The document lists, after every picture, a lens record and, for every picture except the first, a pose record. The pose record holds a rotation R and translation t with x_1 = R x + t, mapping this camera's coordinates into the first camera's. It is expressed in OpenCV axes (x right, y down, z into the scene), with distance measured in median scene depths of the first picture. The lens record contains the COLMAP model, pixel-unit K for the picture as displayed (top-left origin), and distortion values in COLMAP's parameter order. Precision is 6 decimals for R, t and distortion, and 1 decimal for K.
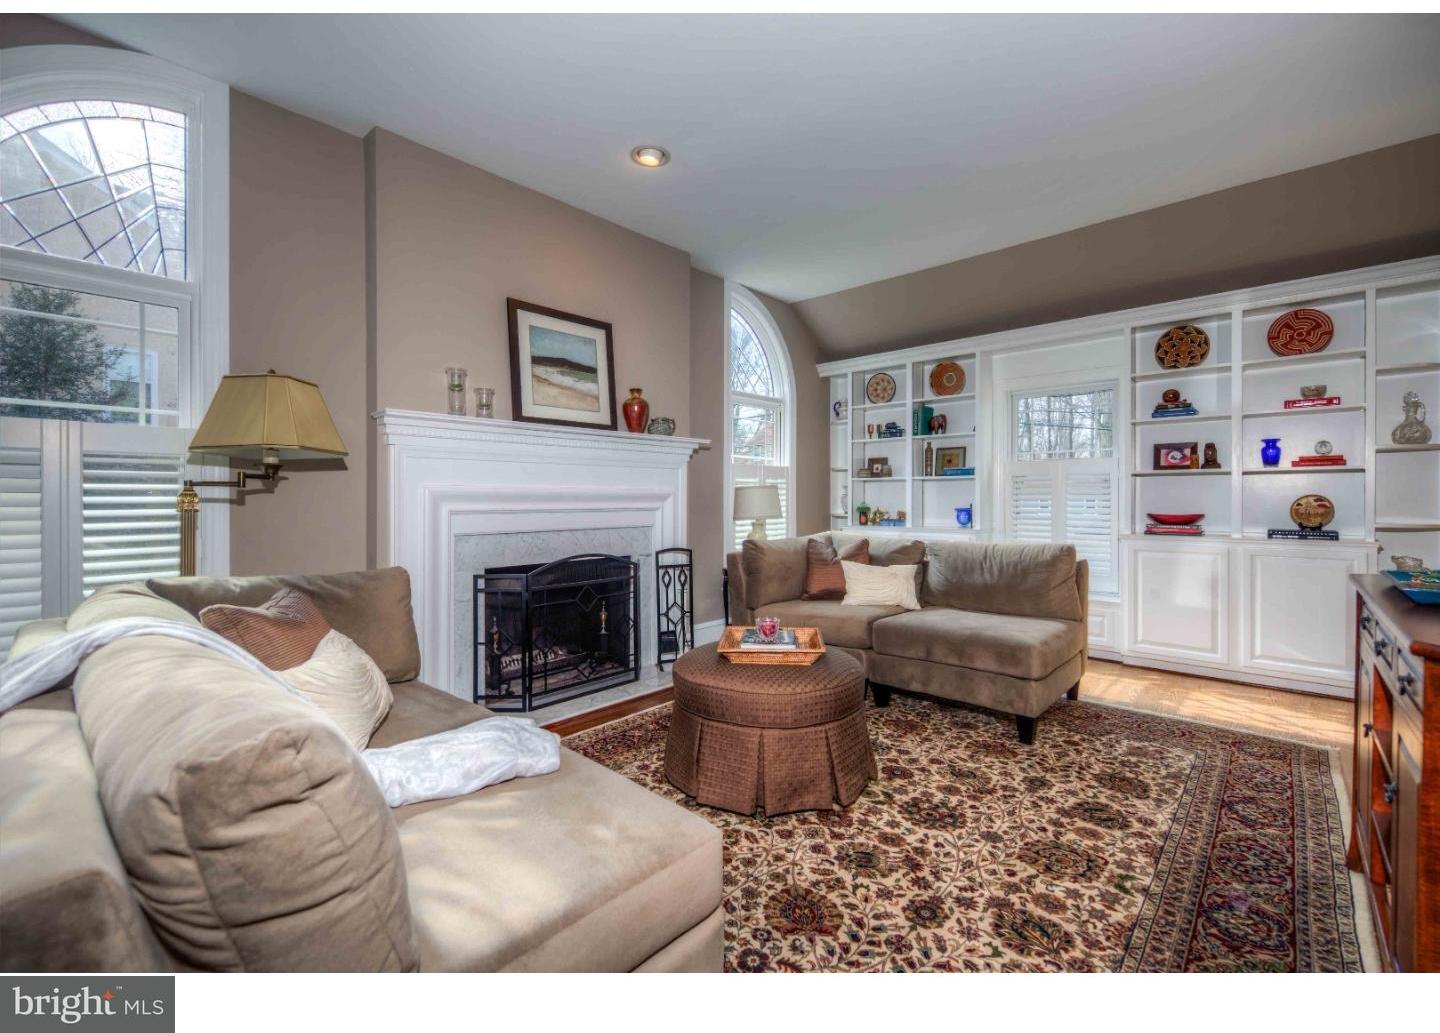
lens RADIAL K [[620.9, 0, 720.4], [0, 620.9, 499.0], [0, 0, 1]] dist [0.000775, 0.000219]
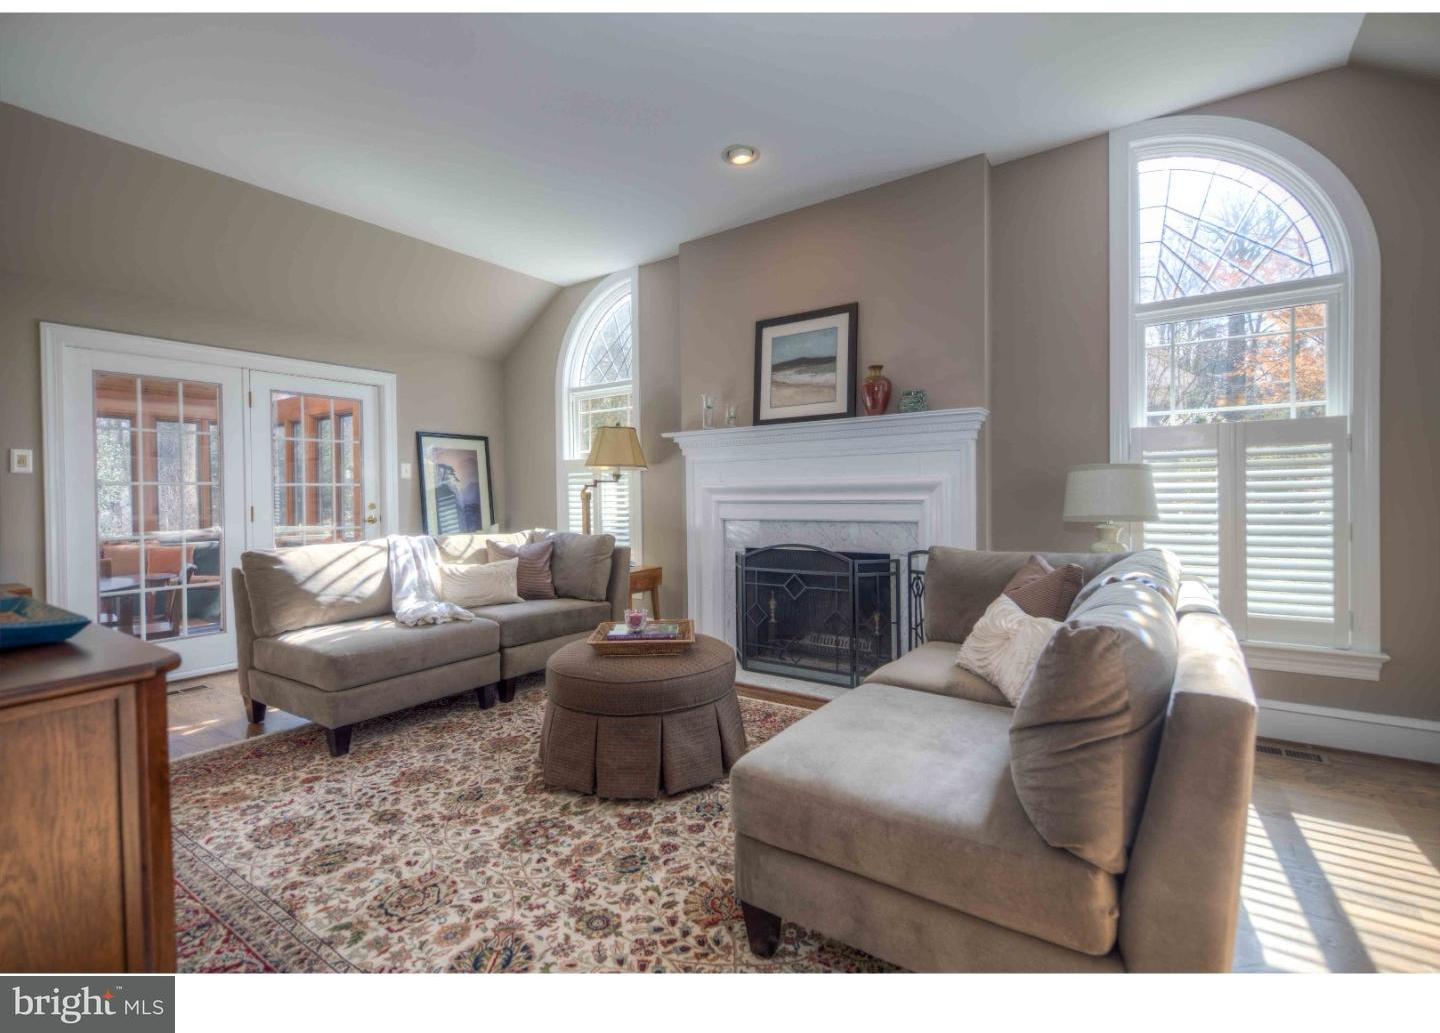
lens RADIAL K [[653.5, 0, 721.0], [0, 653.5, 496.0], [0, 0, 1]] dist [0.002802, 0.000019]
pose [[0.134423, 0.006121, -0.990905, 1.275284], [0.009876, 0.999923, 0.007517, -0.001021], [0.990875, -0.010797, 0.134352, 1.092827]]
